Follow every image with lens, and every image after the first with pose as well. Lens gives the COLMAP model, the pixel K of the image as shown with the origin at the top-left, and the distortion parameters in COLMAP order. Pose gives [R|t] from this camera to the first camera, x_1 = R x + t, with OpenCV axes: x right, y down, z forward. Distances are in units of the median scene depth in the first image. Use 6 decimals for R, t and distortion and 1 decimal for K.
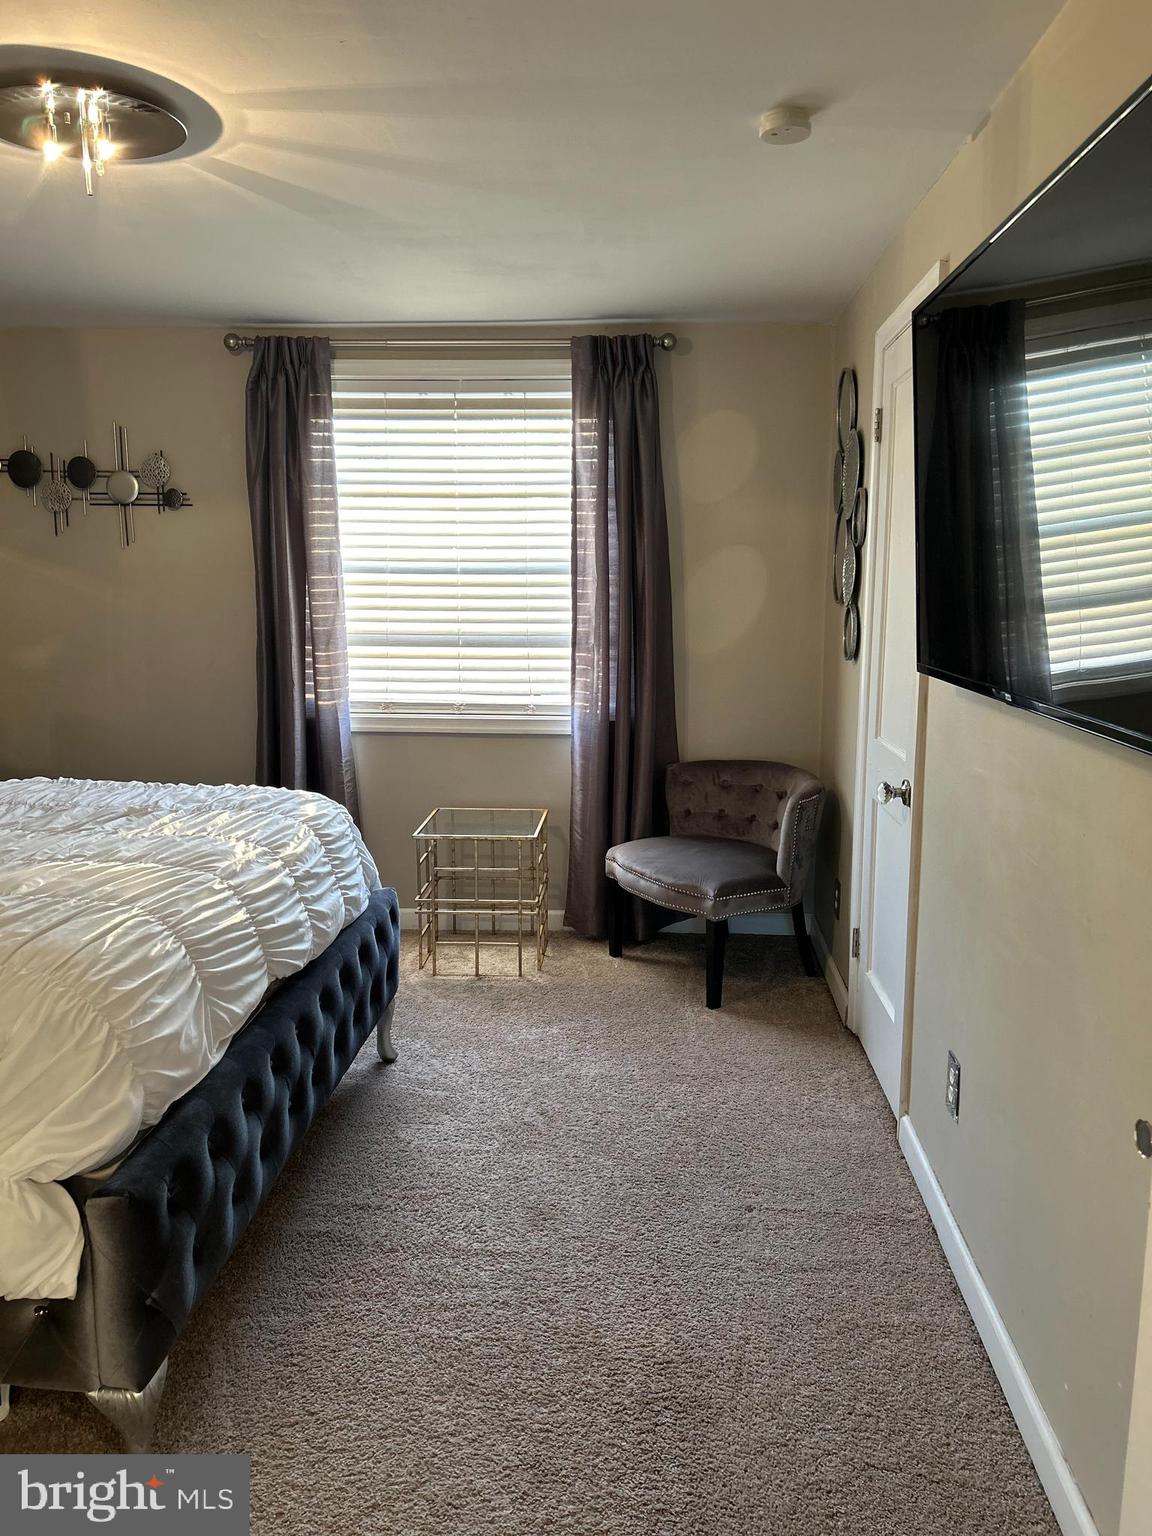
lens RADIAL K [[1148.0, 0, 571.3], [0, 1148.0, 776.4], [0, 0, 1]] dist [0.049822, -0.053260]
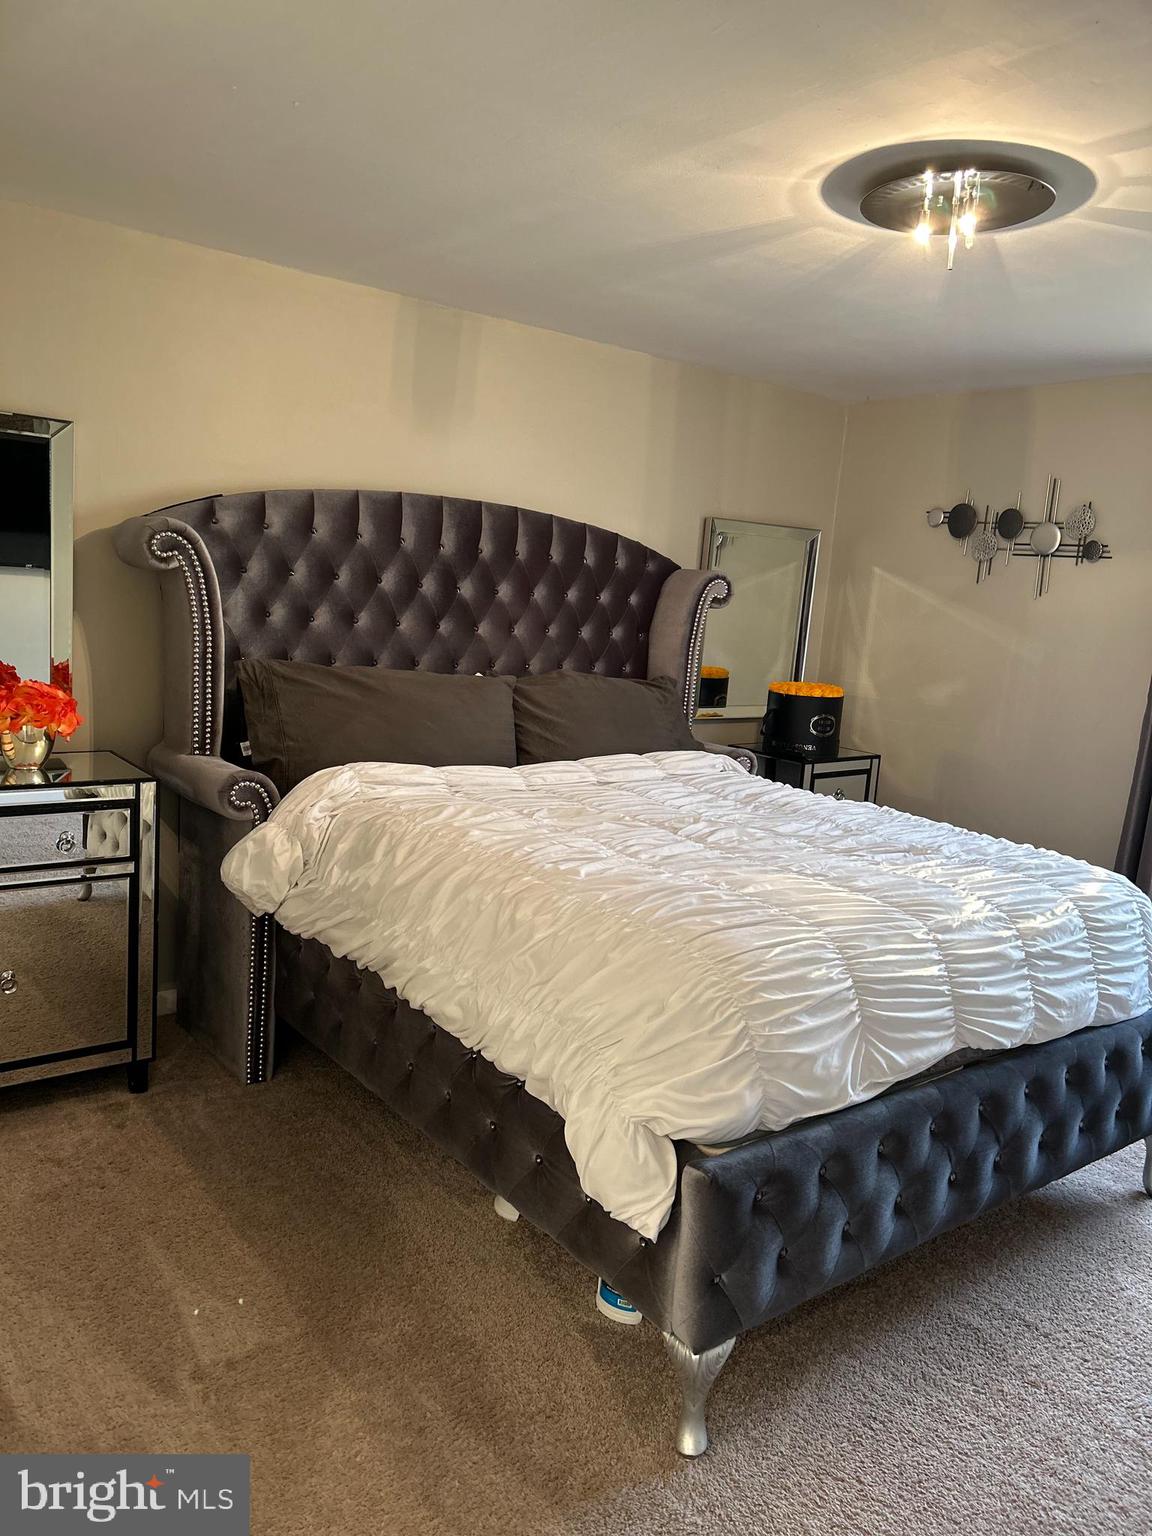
lens RADIAL K [[1148.0, 0, 585.2], [0, 1148.0, 777.1], [0, 0, 1]] dist [0.049822, -0.053260]
pose [[0.669983, 0.167278, -0.723285, 0.210738], [-0.193841, 0.979903, 0.047071, -0.032254], [0.716623, 0.108666, 0.688943, 0.084733]]
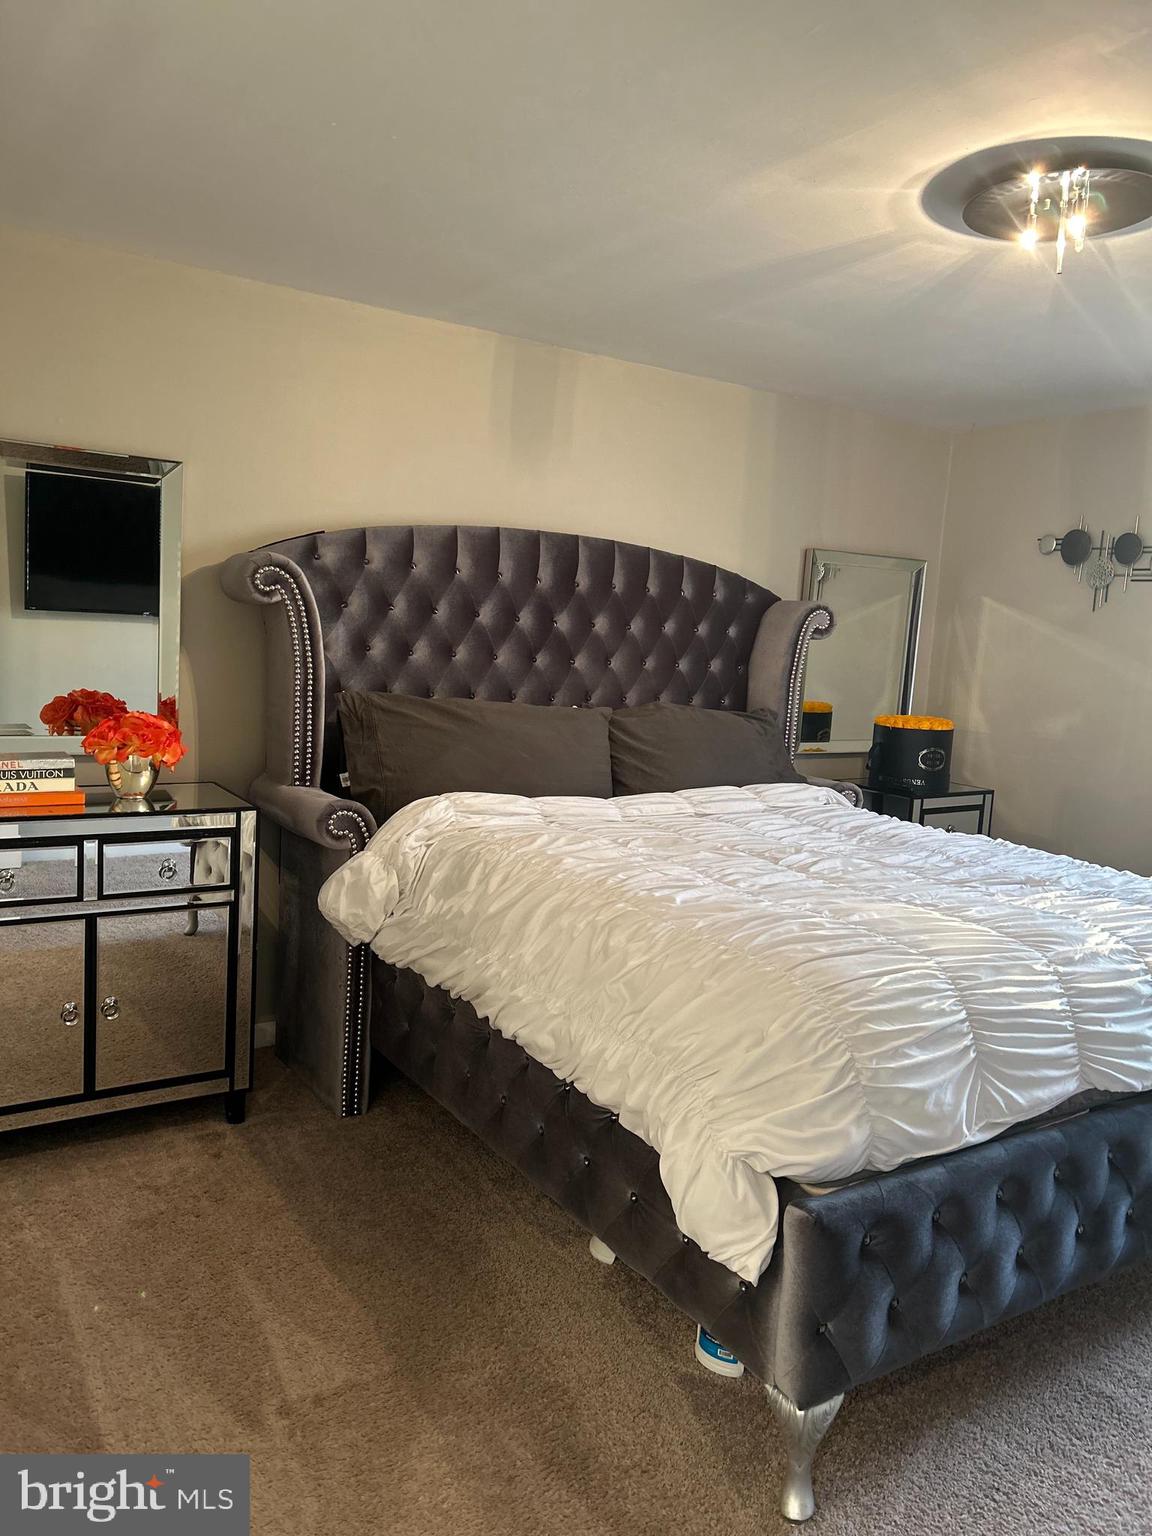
lens RADIAL K [[1148.0, 0, 591.4], [0, 1148.0, 778.1], [0, 0, 1]] dist [0.049822, -0.053260]
pose [[0.606914, 0.133368, -0.783498, 0.200404], [-0.188179, 0.981902, 0.021373, -0.008561], [0.772168, 0.134466, 0.621027, 0.110442]]
